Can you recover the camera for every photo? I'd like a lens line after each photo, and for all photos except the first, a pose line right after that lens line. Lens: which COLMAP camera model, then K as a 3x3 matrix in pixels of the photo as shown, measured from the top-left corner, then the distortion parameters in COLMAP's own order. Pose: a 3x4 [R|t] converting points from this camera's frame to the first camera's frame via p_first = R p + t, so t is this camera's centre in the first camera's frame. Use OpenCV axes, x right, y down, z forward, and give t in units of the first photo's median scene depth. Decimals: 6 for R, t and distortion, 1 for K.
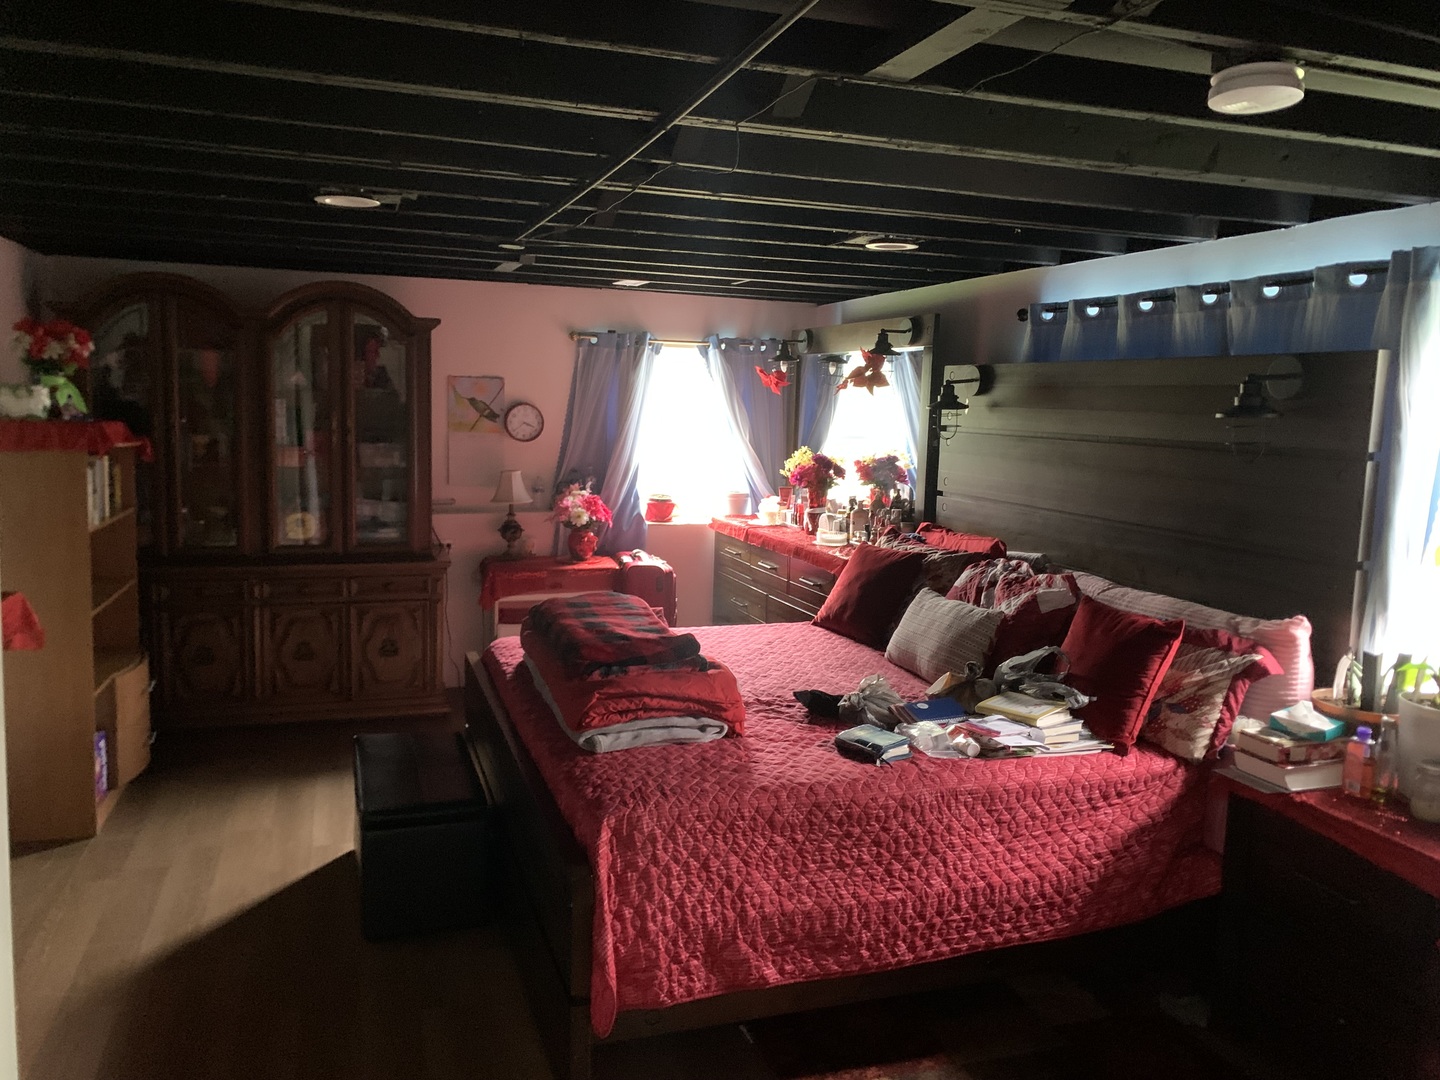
lens RADIAL K [[1096.9, 0, 710.3], [0, 1096.9, 533.9], [0, 0, 1]] dist [0.149567, -0.419530]
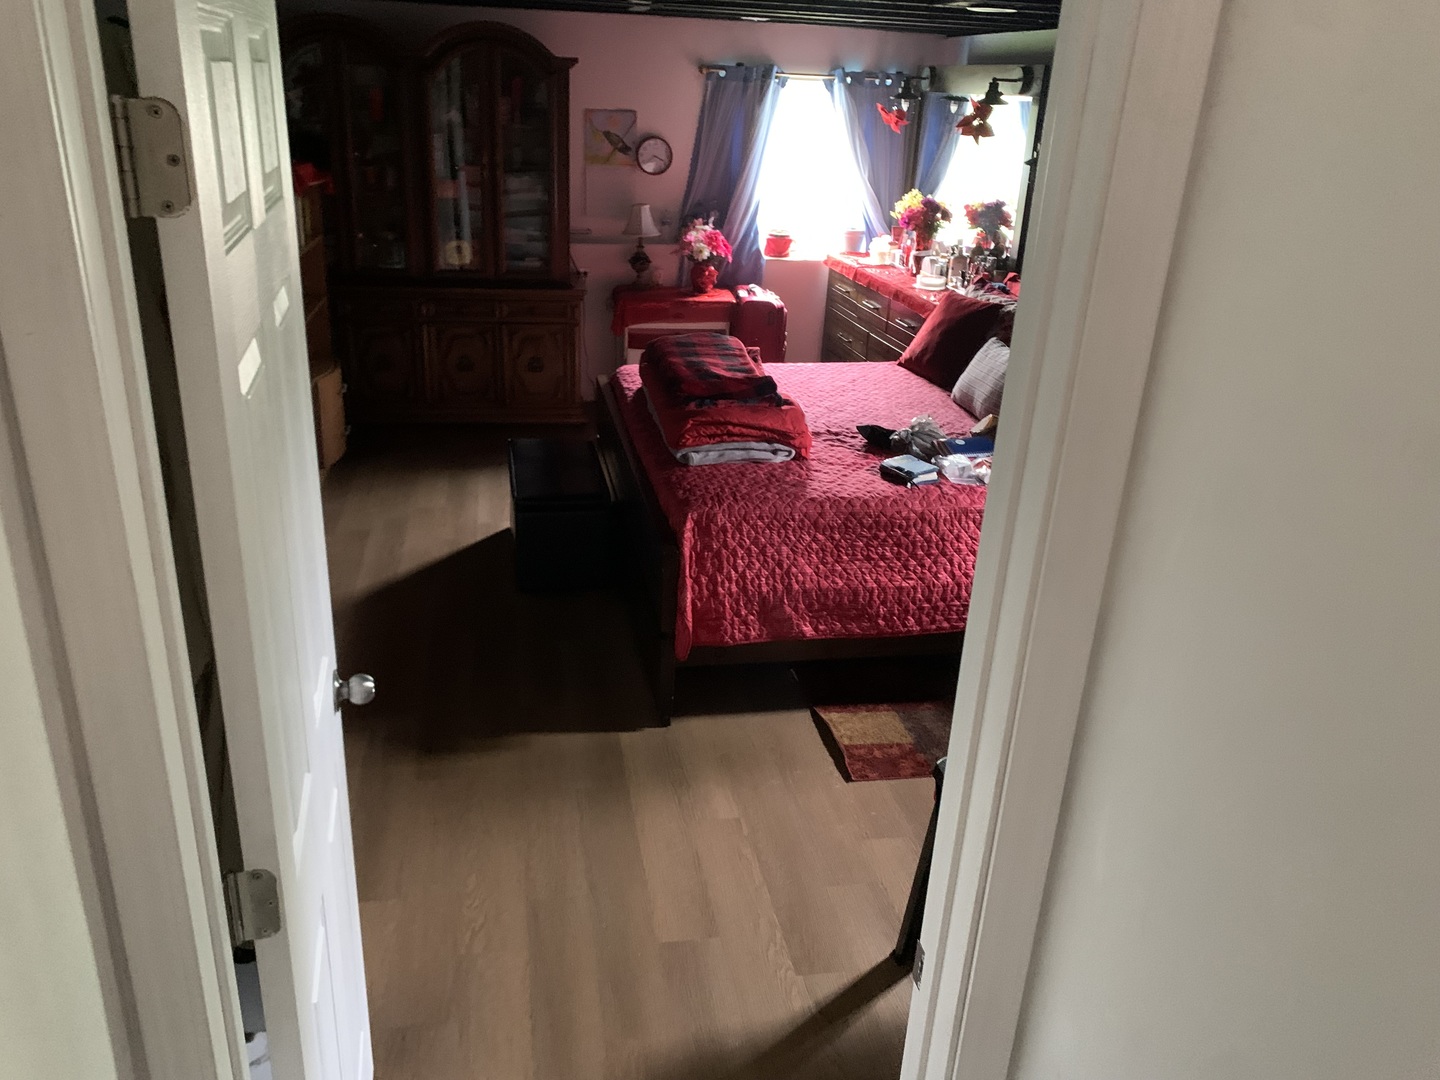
lens RADIAL K [[1096.9, 0, 710.3], [0, 1096.9, 533.9], [0, 0, 1]] dist [0.149567, -0.419530]
pose [[0.990982, 0.064343, -0.117536, 0.069383], [-0.032468, 0.966328, 0.255258, -0.048306], [0.130003, -0.249140, 0.959702, -0.227656]]
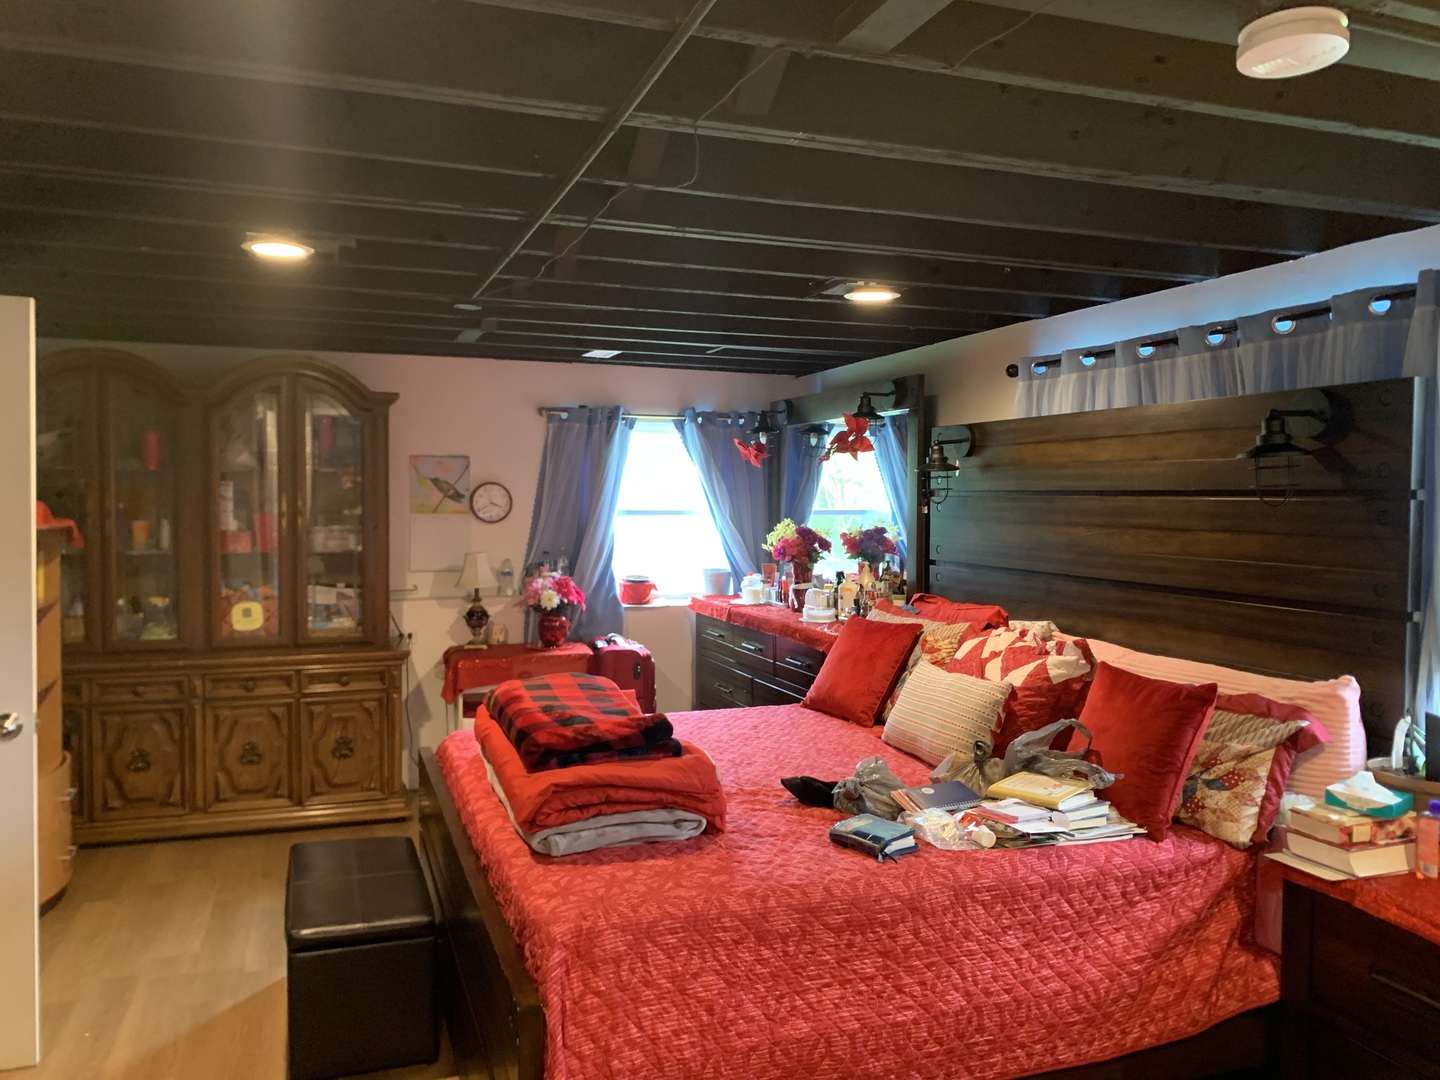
lens RADIAL K [[1103.9, 0, 713.7], [0, 1103.9, 534.3], [0, 0, 1]] dist [0.085227, -0.189193]
pose [[0.999584, -0.023533, 0.016688, 0.011596], [0.024862, 0.996113, -0.084500, 0.022681], [-0.014634, 0.084880, 0.996284, 0.102598]]
